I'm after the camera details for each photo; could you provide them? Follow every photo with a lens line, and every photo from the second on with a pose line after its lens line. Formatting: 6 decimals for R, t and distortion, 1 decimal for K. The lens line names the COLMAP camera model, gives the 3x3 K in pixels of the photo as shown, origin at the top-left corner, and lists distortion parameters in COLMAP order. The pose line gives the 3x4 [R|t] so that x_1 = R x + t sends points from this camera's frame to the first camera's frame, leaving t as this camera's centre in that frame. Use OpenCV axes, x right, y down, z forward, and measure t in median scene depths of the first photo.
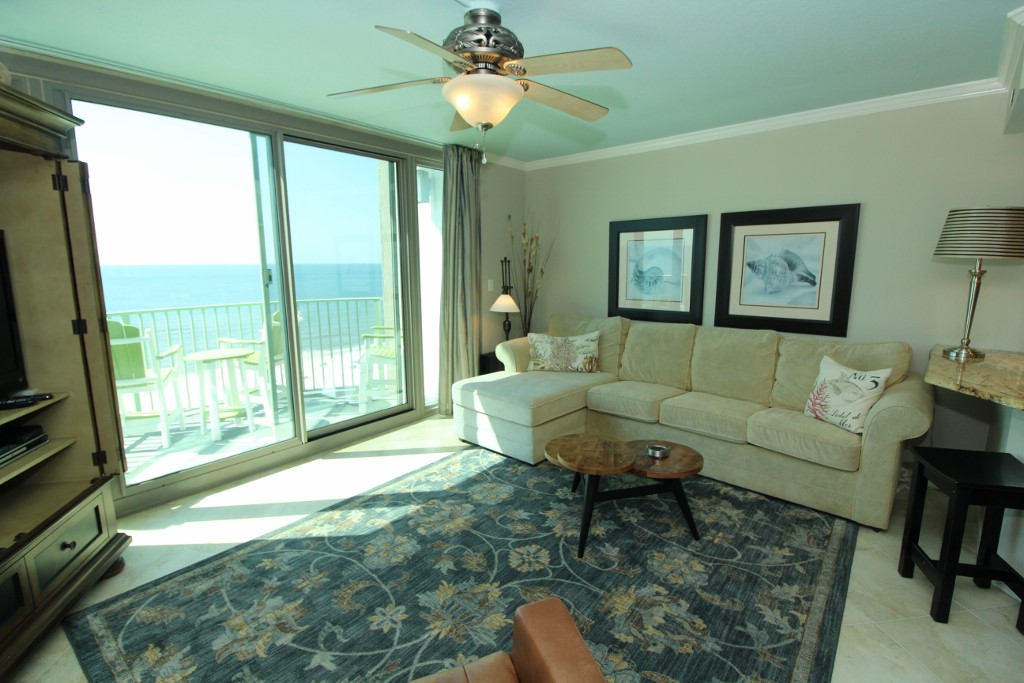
lens RADIAL K [[475.1, 0, 508.3], [0, 475.1, 344.0], [0, 0, 1]] dist [-0.003267, -0.011647]
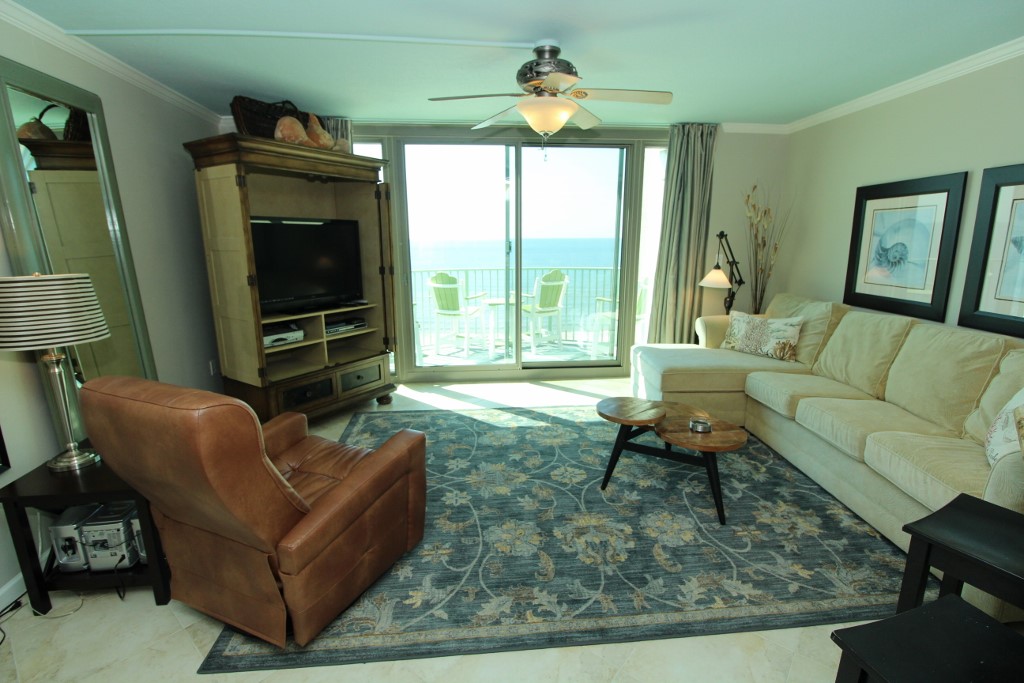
lens RADIAL K [[475.1, 0, 509.0], [0, 475.1, 344.5], [0, 0, 1]] dist [-0.003267, -0.011647]
pose [[0.697394, 0.157773, -0.699106, 0.577308], [-0.120050, 0.987402, 0.103080, 0.000140], [0.706562, 0.012041, 0.707549, -0.003332]]
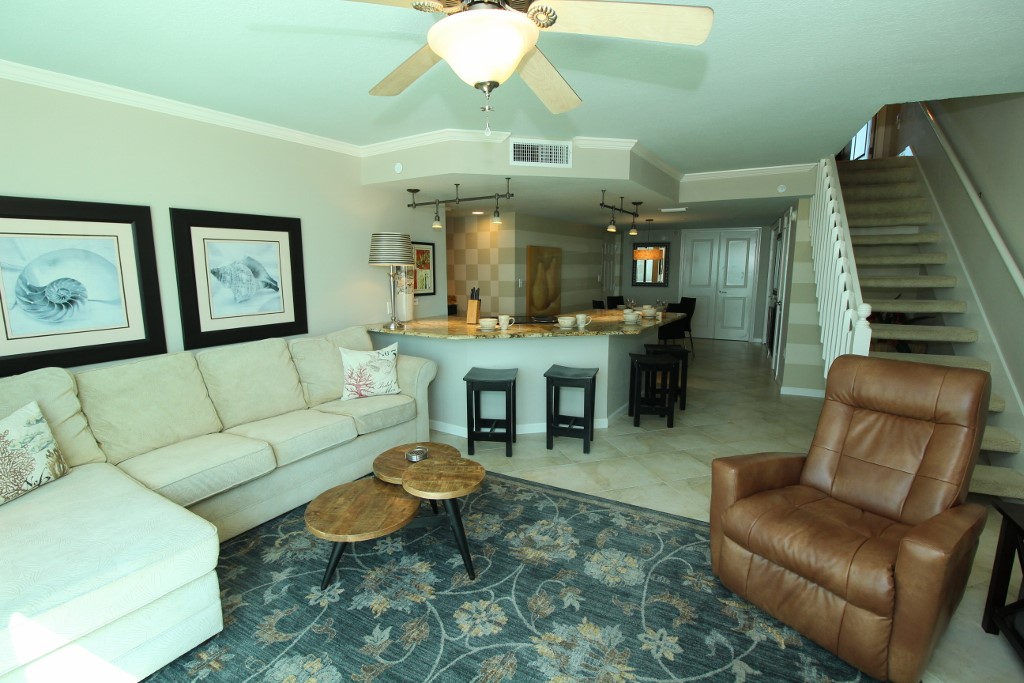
lens RADIAL K [[475.1, 0, 508.5], [0, 475.1, 342.5], [0, 0, 1]] dist [-0.003267, -0.011647]
pose [[-0.187441, -0.151558, 0.970513, -0.539725], [0.171778, 0.967742, 0.184302, -0.128884], [-0.967139, 0.201258, -0.155360, 0.749068]]
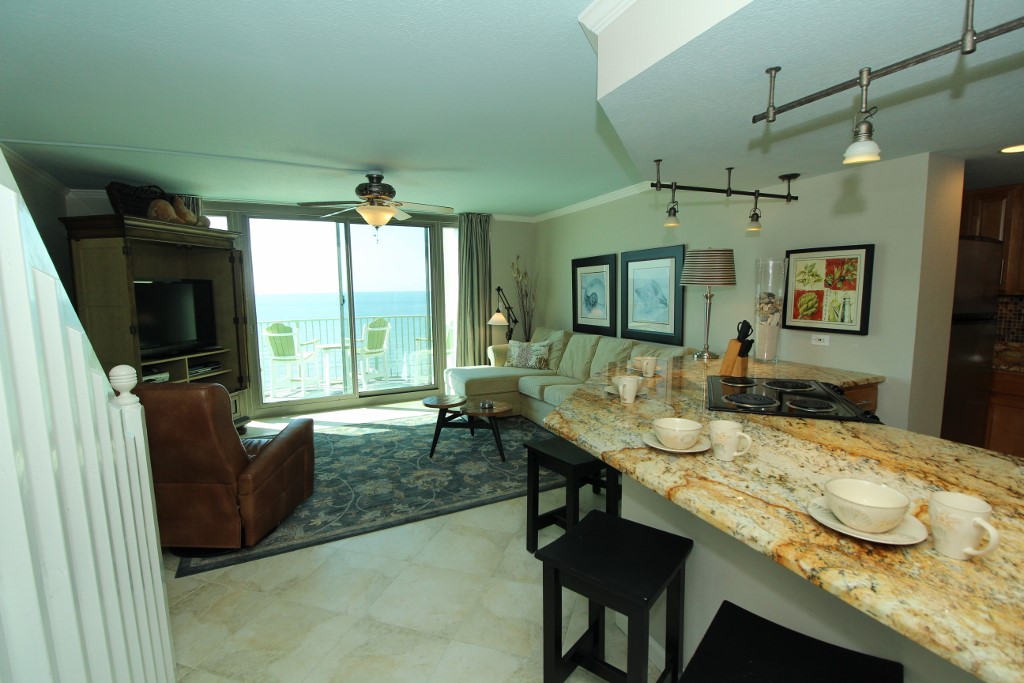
lens RADIAL K [[475.1, 0, 508.3], [0, 475.1, 344.5], [0, 0, 1]] dist [-0.003267, -0.011647]
pose [[0.915431, 0.038476, -0.400631, 0.843023], [-0.059108, 0.997479, -0.039264, 0.063398], [0.398111, 0.059624, 0.915398, -0.400511]]
